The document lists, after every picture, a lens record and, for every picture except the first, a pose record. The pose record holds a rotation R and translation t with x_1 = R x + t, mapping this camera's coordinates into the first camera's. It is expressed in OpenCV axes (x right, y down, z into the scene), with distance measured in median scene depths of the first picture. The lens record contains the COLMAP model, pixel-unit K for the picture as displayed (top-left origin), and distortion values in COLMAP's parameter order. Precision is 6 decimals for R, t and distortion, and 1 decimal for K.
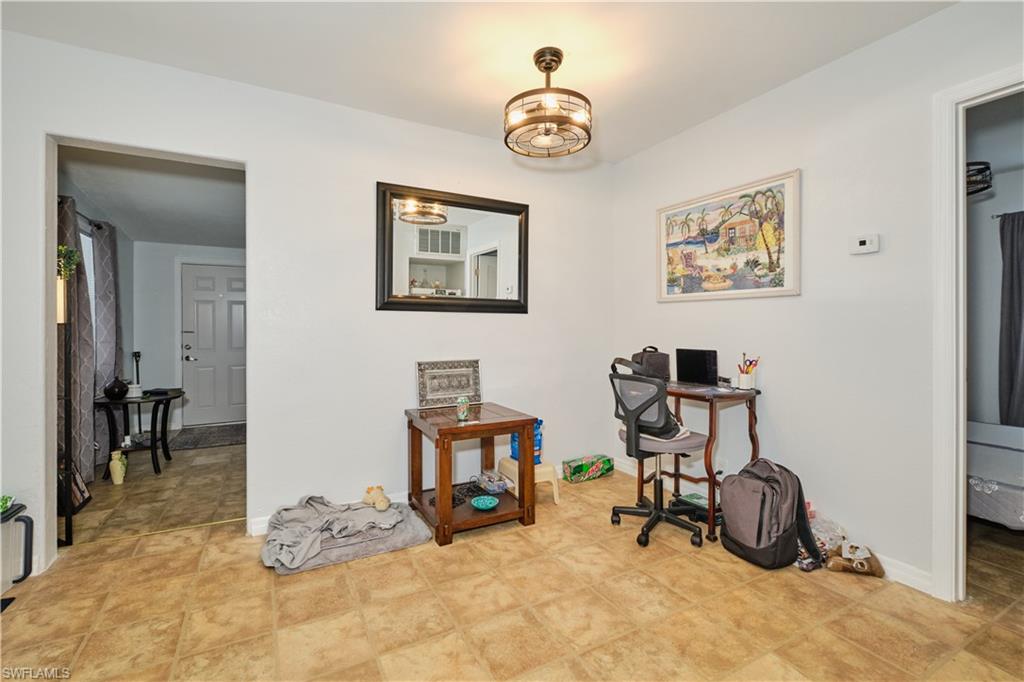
lens RADIAL K [[449.5, 0, 486.6], [0, 449.5, 329.6], [0, 0, 1]] dist [0.000835, -0.000484]
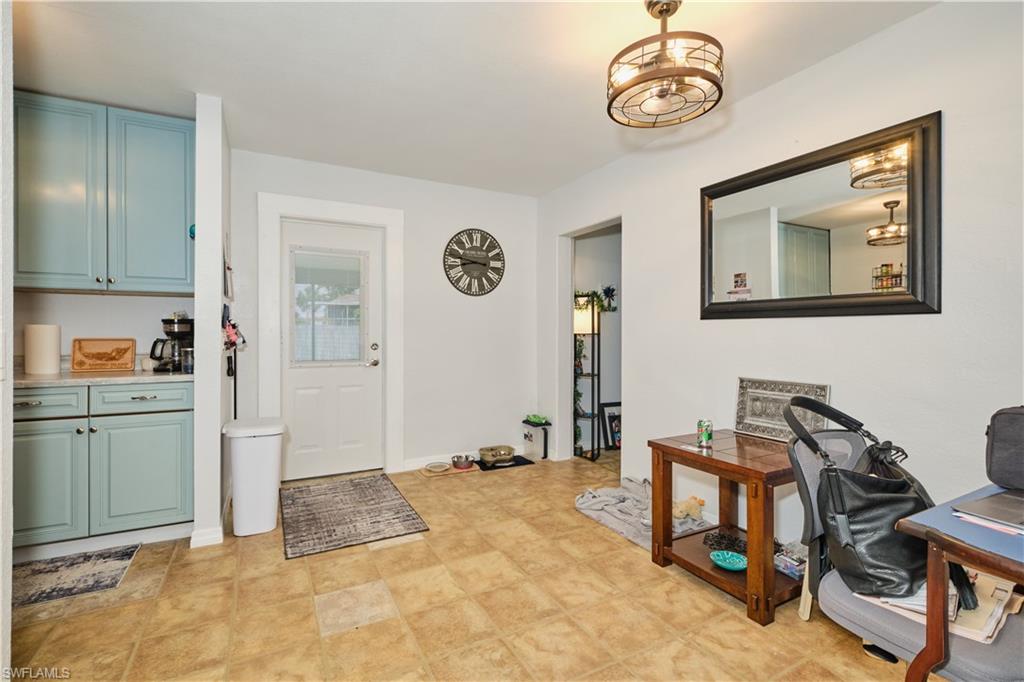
lens RADIAL K [[449.5, 0, 510.4], [0, 449.5, 336.4], [0, 0, 1]] dist [0.000835, -0.000484]
pose [[0.023675, 0.000418, -0.999720, 0.784284], [-0.009195, 0.999958, 0.000200, -0.003662], [0.999677, 0.009188, 0.023678, 0.601762]]
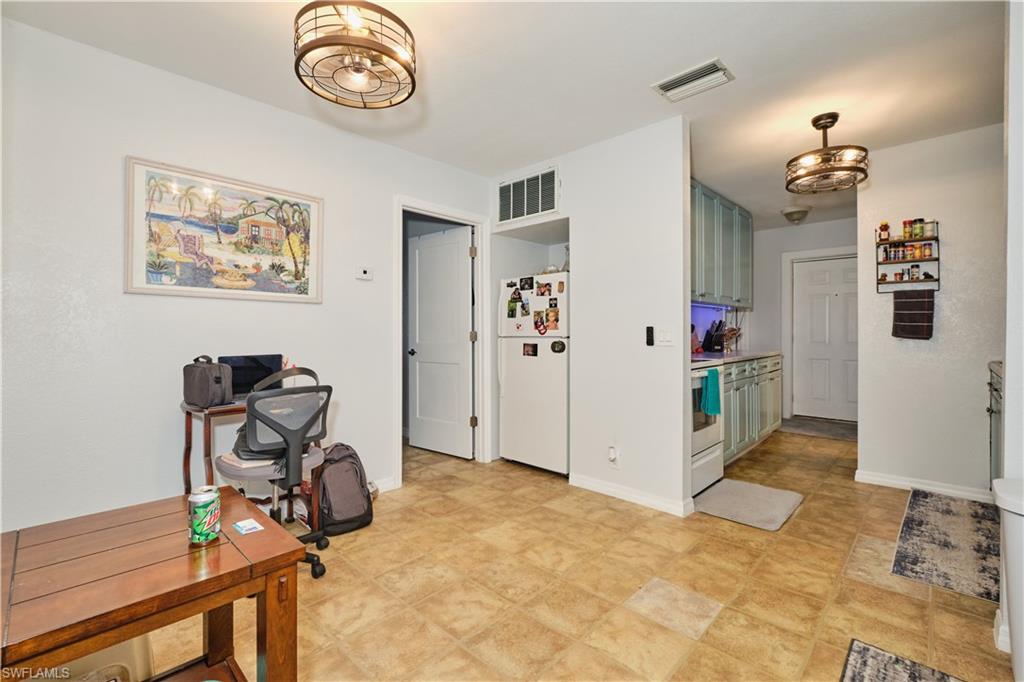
lens RADIAL K [[449.5, 0, 506.9], [0, 449.5, 332.6], [0, 0, 1]] dist [0.000835, -0.000484]
pose [[-0.329515, -0.000613, 0.944150, -0.553968], [0.005677, 0.999980, 0.002631, 0.000371], [-0.944133, 0.006227, -0.329505, 0.855822]]
